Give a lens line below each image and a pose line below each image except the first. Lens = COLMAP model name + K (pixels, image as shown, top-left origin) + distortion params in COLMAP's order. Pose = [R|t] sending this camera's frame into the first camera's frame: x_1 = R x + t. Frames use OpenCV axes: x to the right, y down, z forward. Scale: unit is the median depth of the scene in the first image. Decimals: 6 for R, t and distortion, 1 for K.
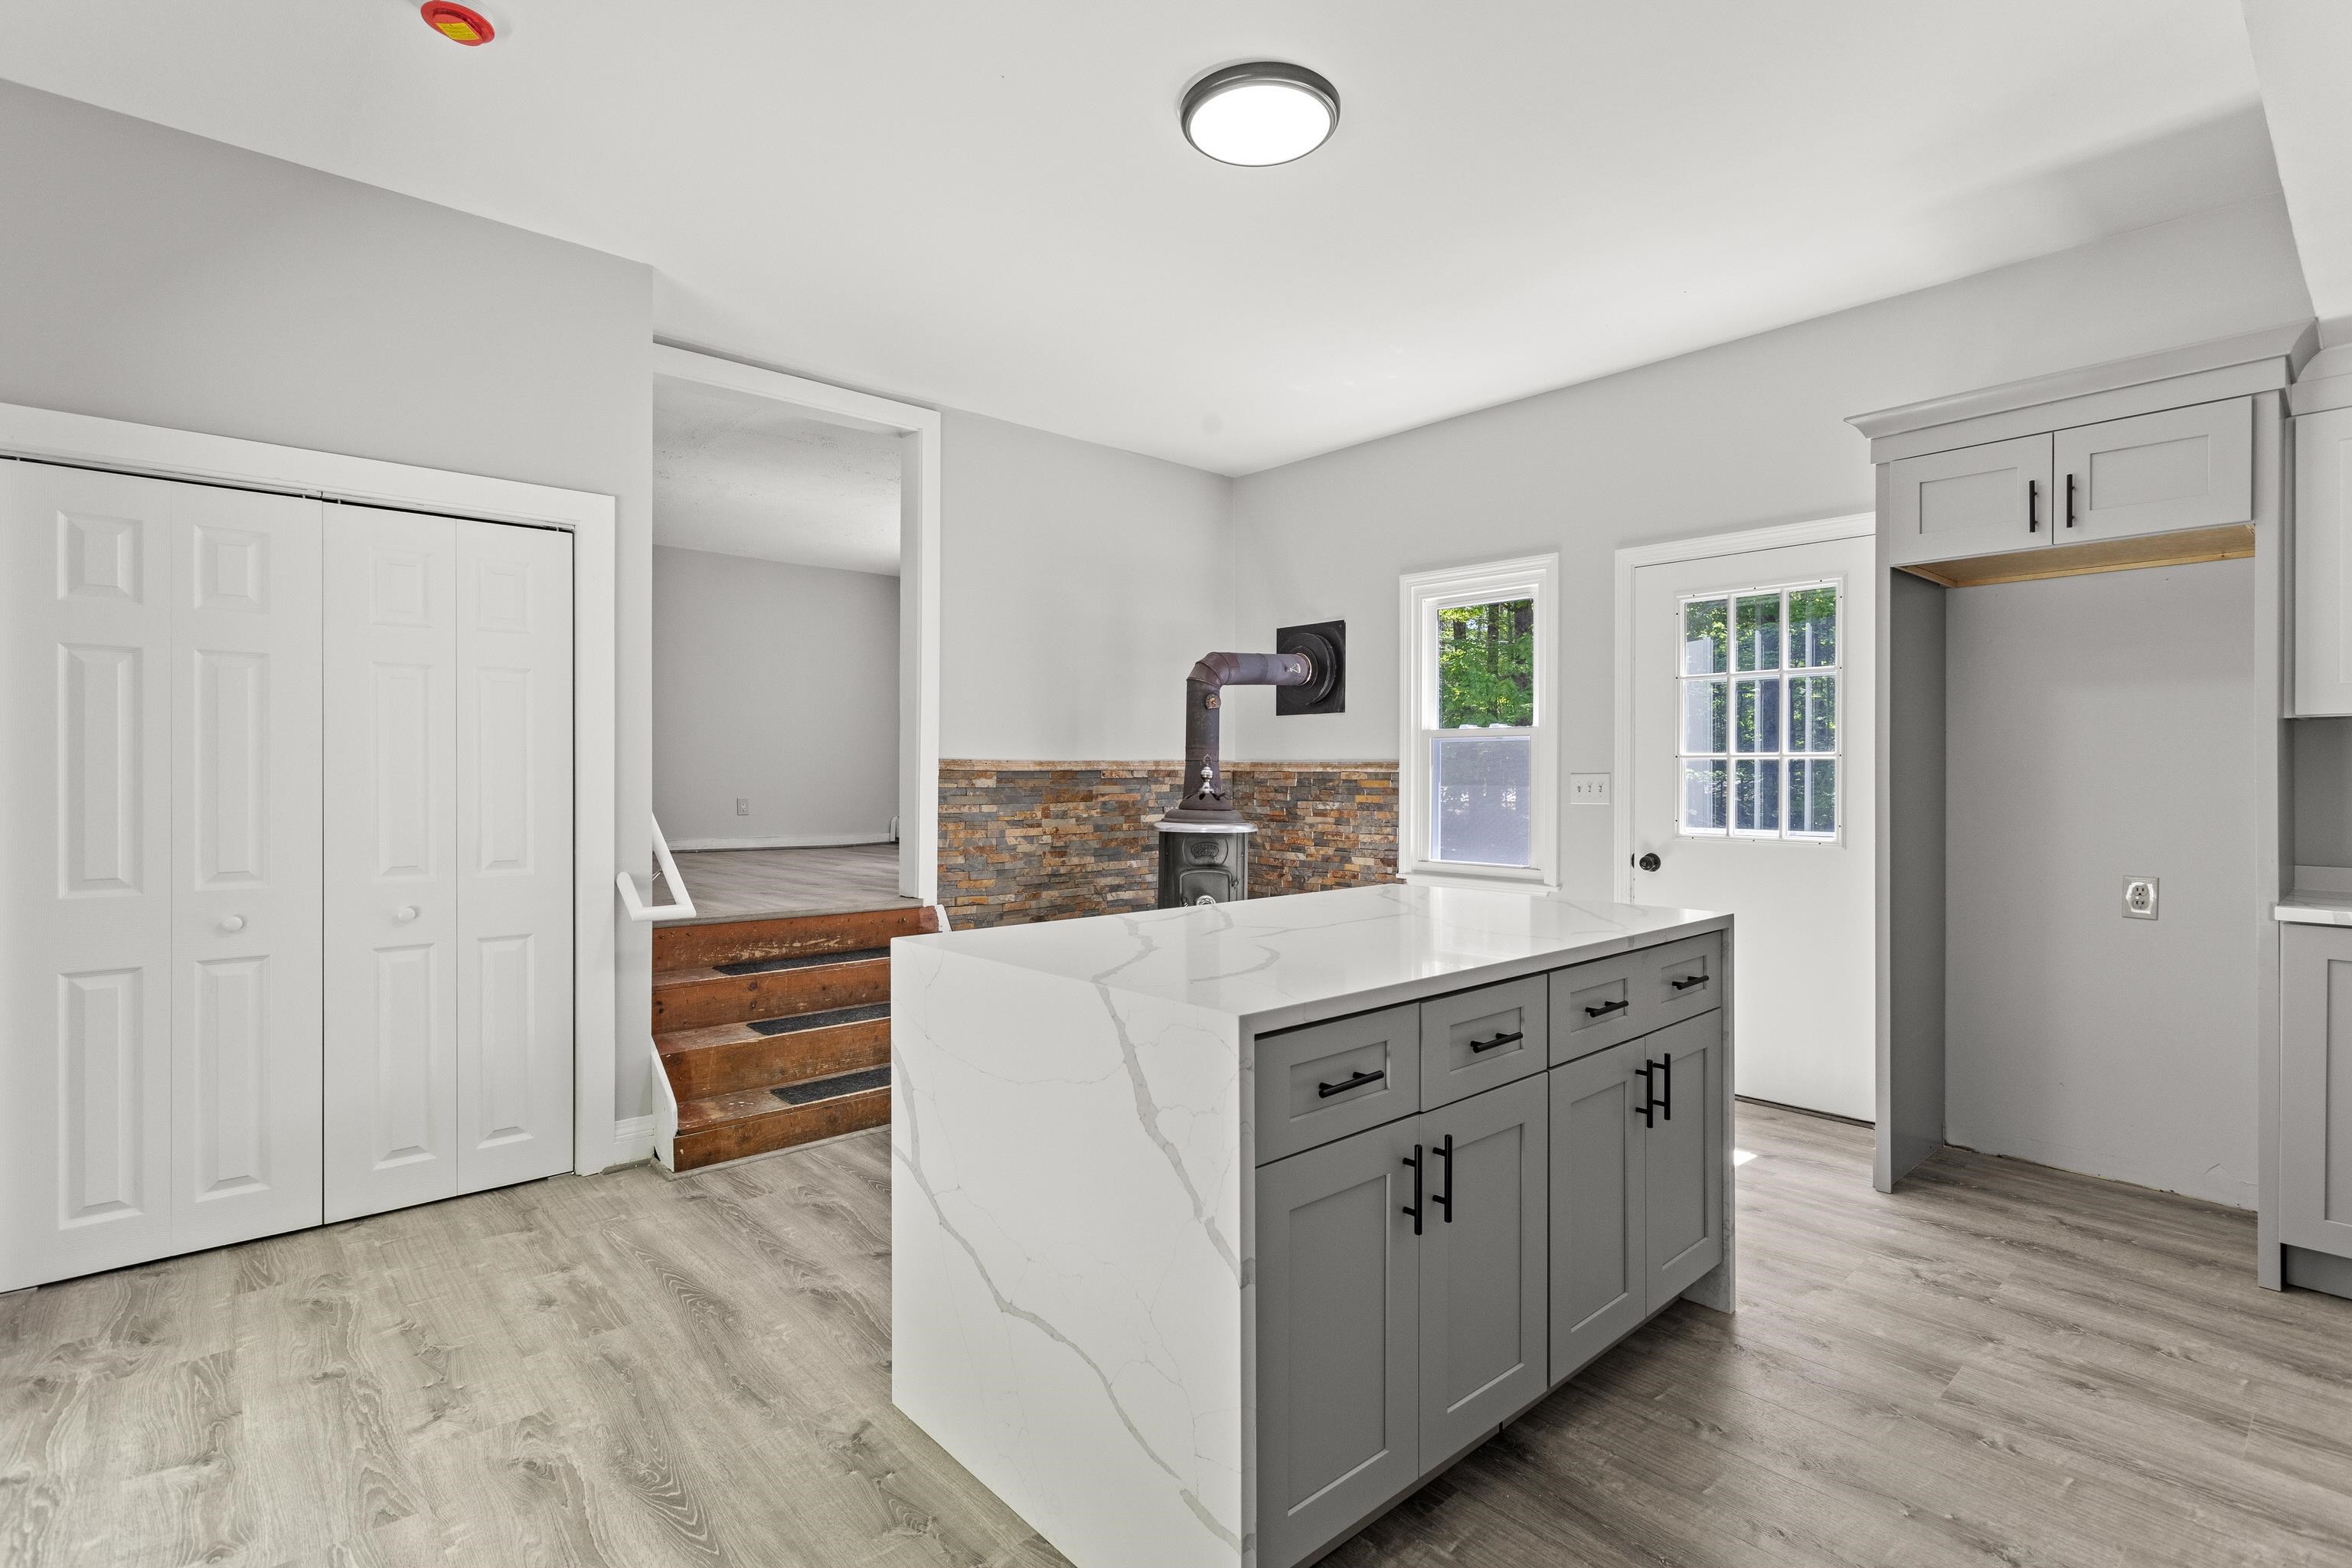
lens RADIAL K [[1111.8, 0, 1169.3], [0, 1111.8, 772.6], [0, 0, 1]] dist [0.000149, 0.001110]
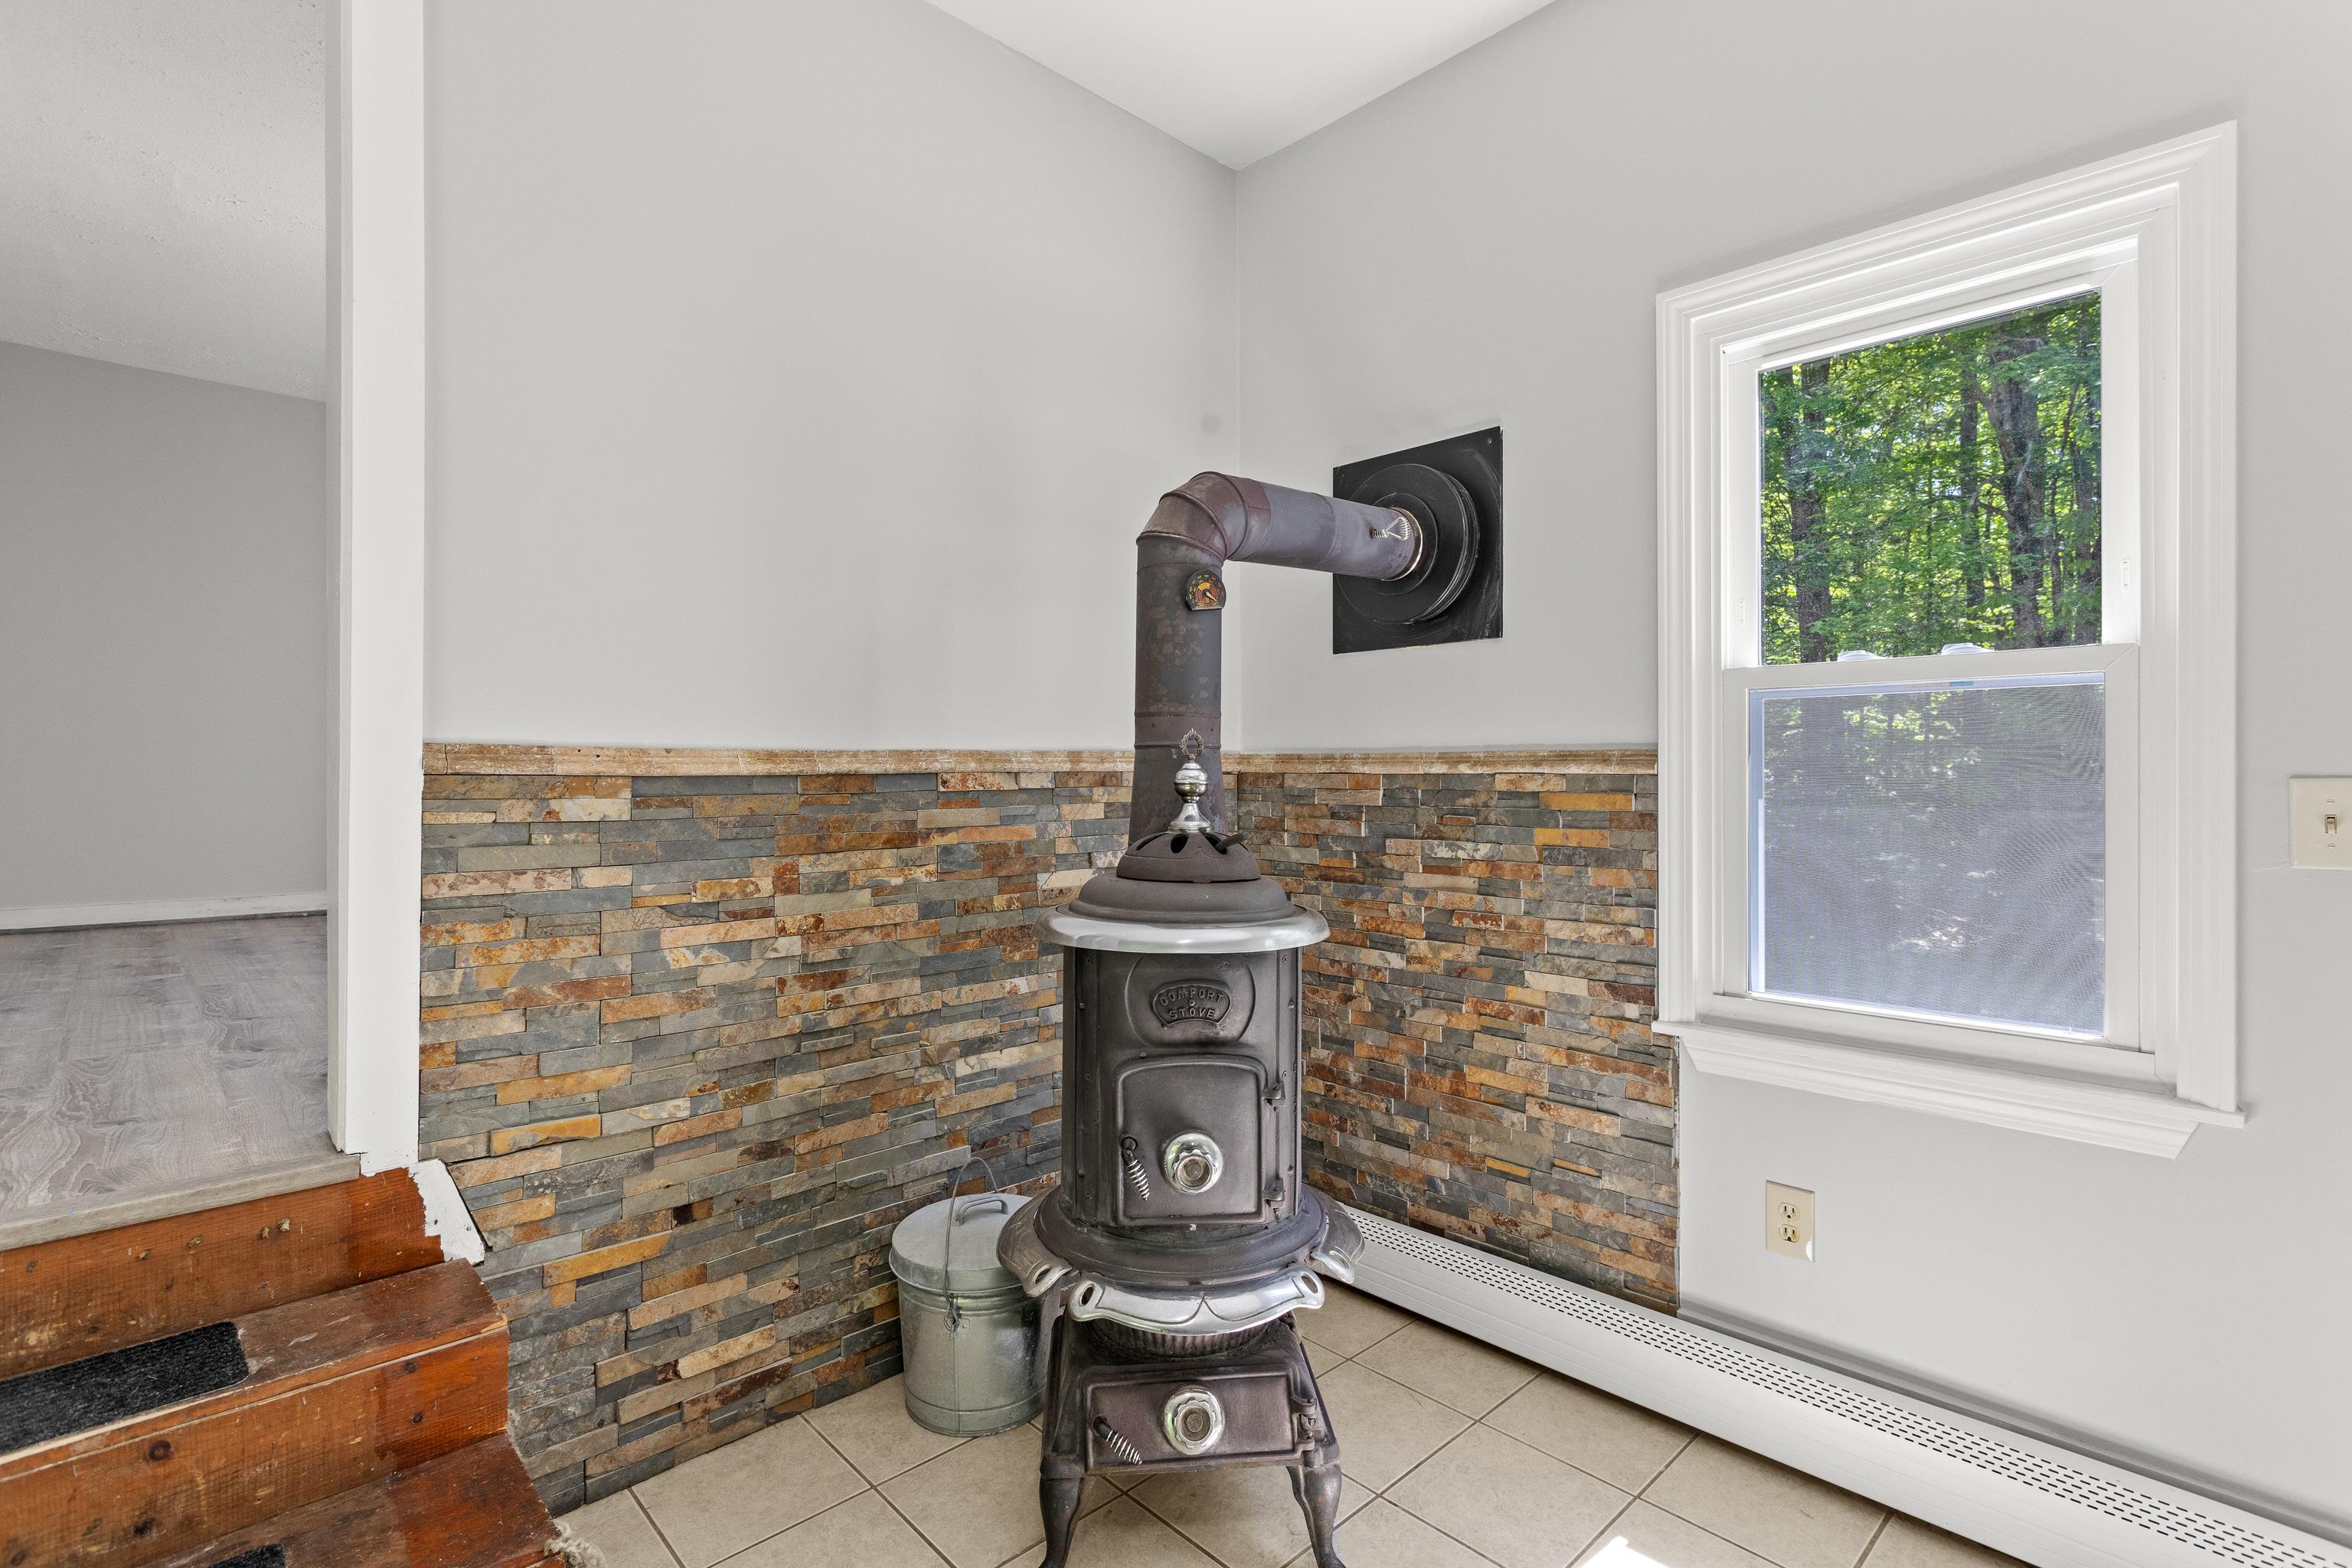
lens RADIAL K [[1111.8, 0, 1208.6], [0, 1111.8, 773.0], [0, 0, 1]] dist [0.000149, 0.001110]
pose [[0.997704, -0.004655, 0.067560, 0.013652], [0.004676, 0.999989, -0.000142, -0.001413], [-0.067559, 0.000458, 0.997715, 0.602957]]
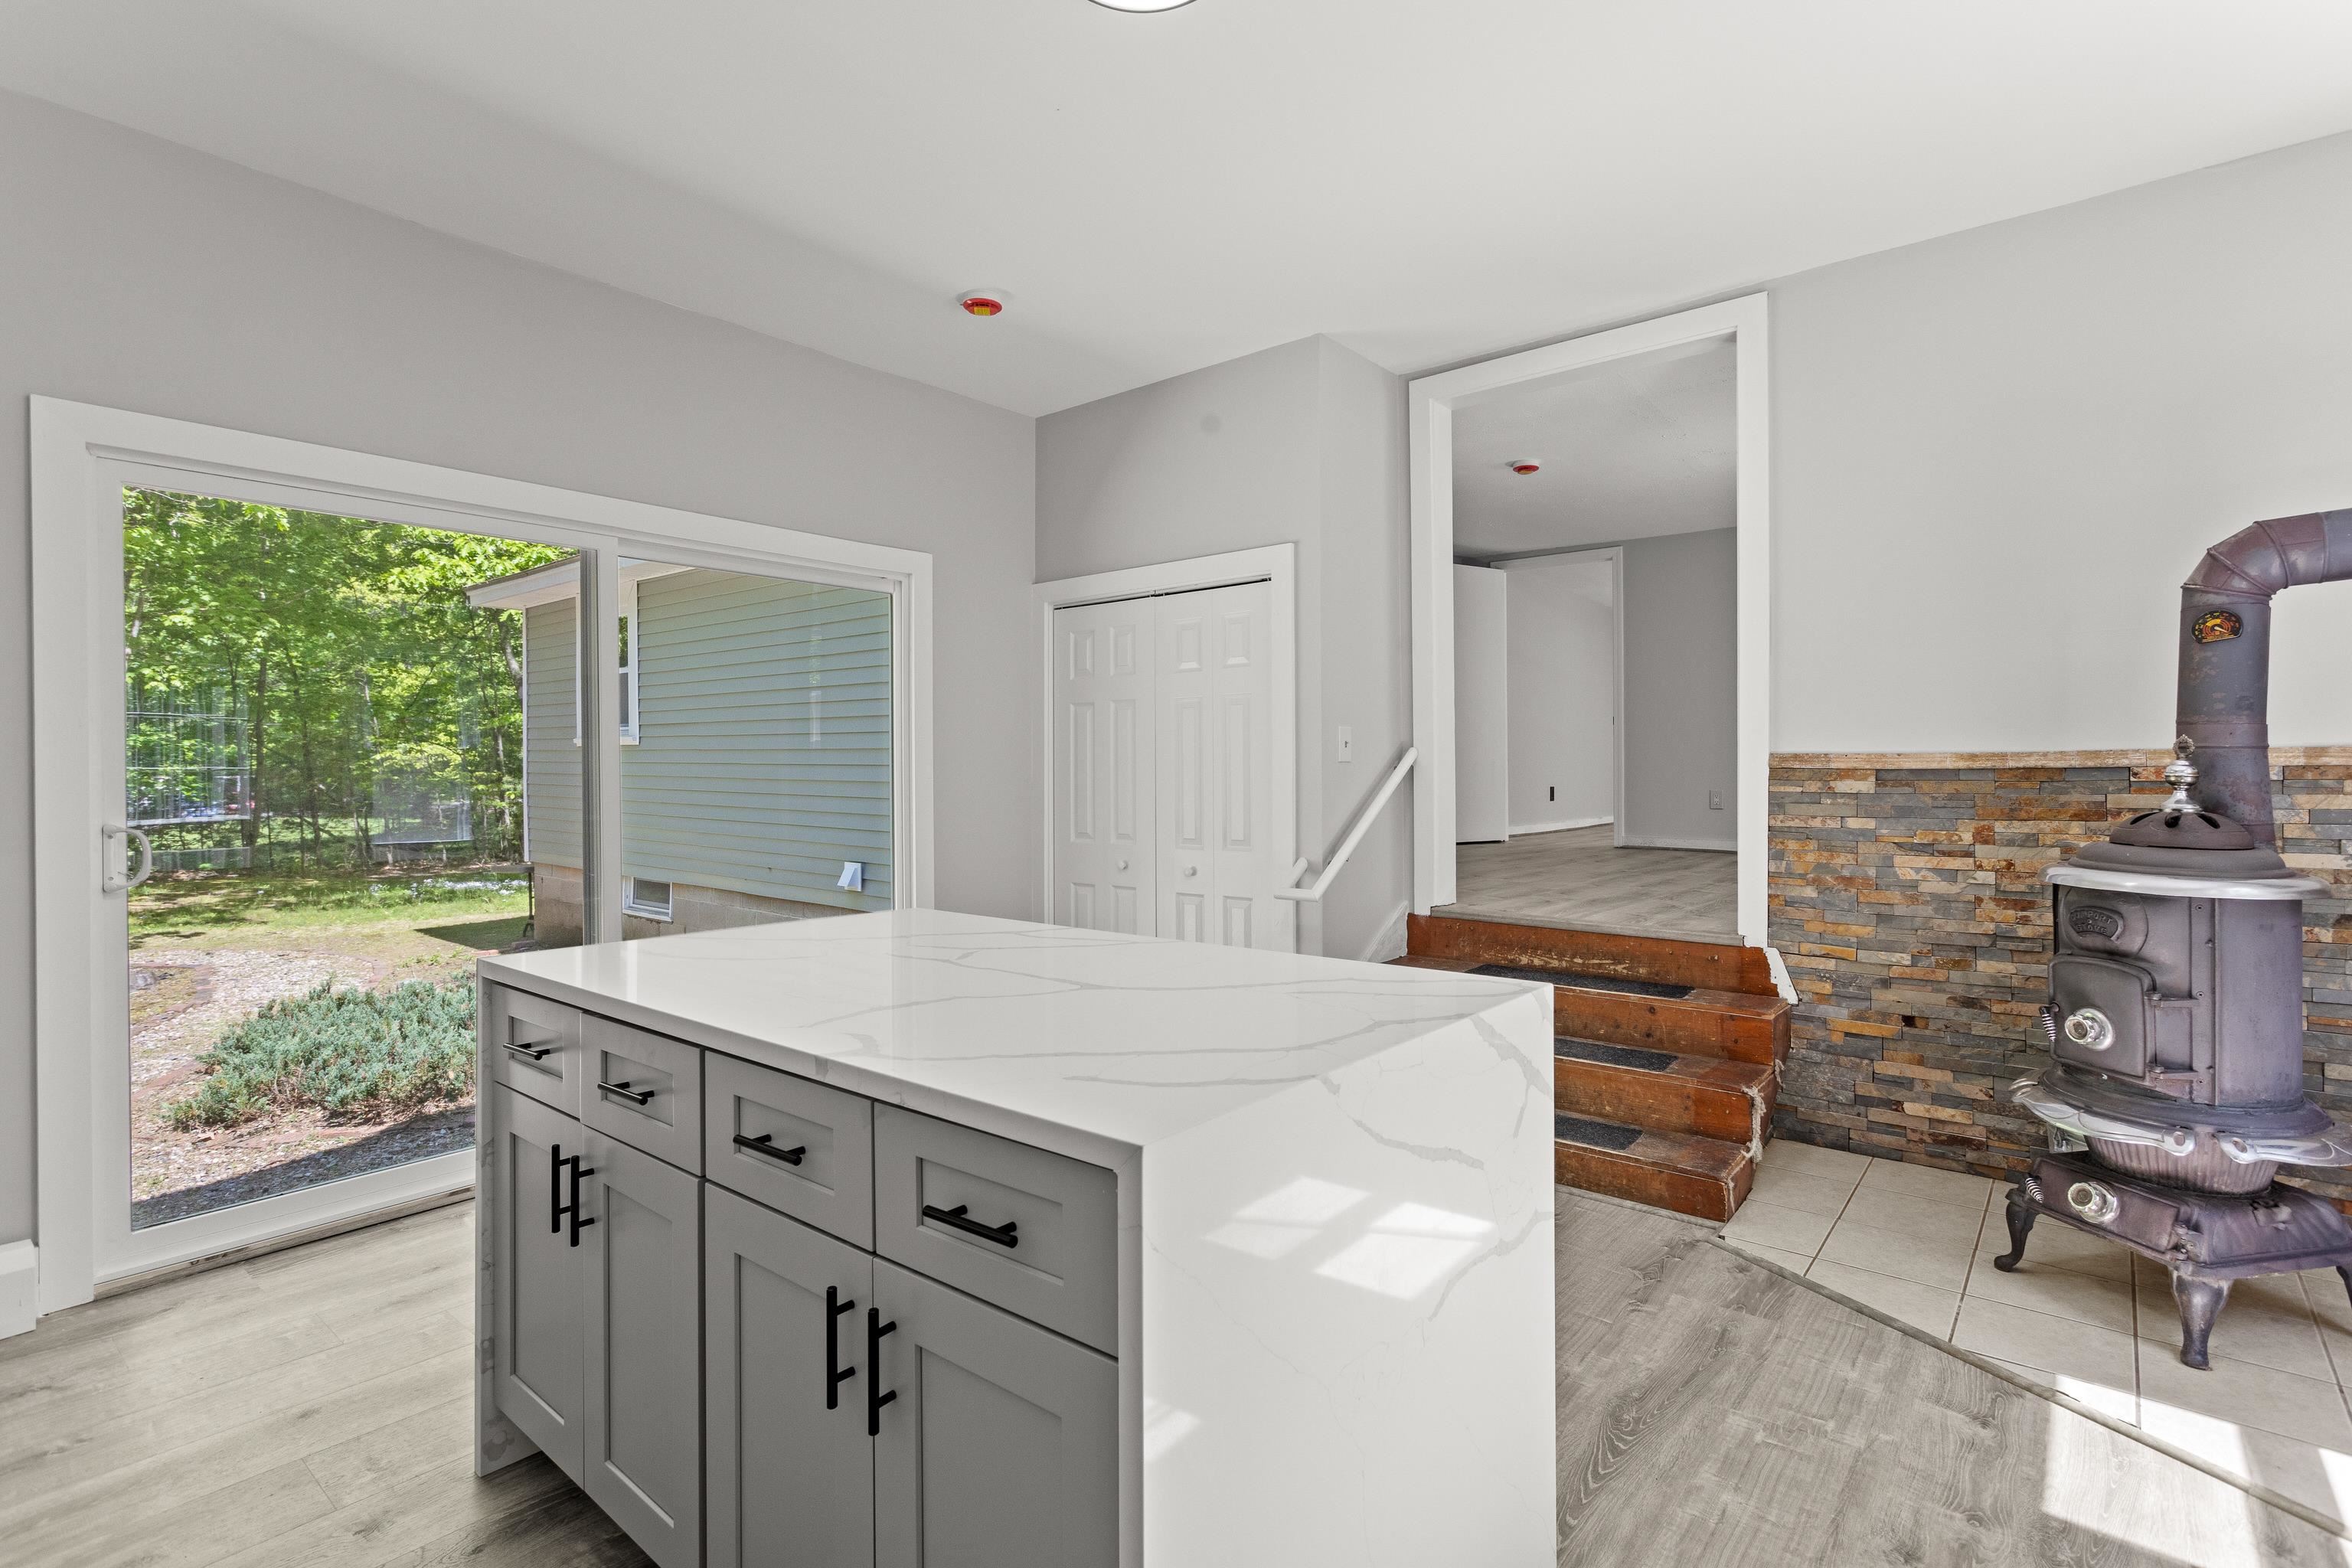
lens RADIAL K [[1111.8, 0, 1147.8], [0, 1111.8, 764.5], [0, 0, 1]] dist [0.000149, 0.001110]
pose [[0.153447, -0.007189, -0.988131, 0.445958], [0.003311, 0.999972, -0.006761, -0.001030], [0.988151, -0.002235, 0.153466, 0.445411]]
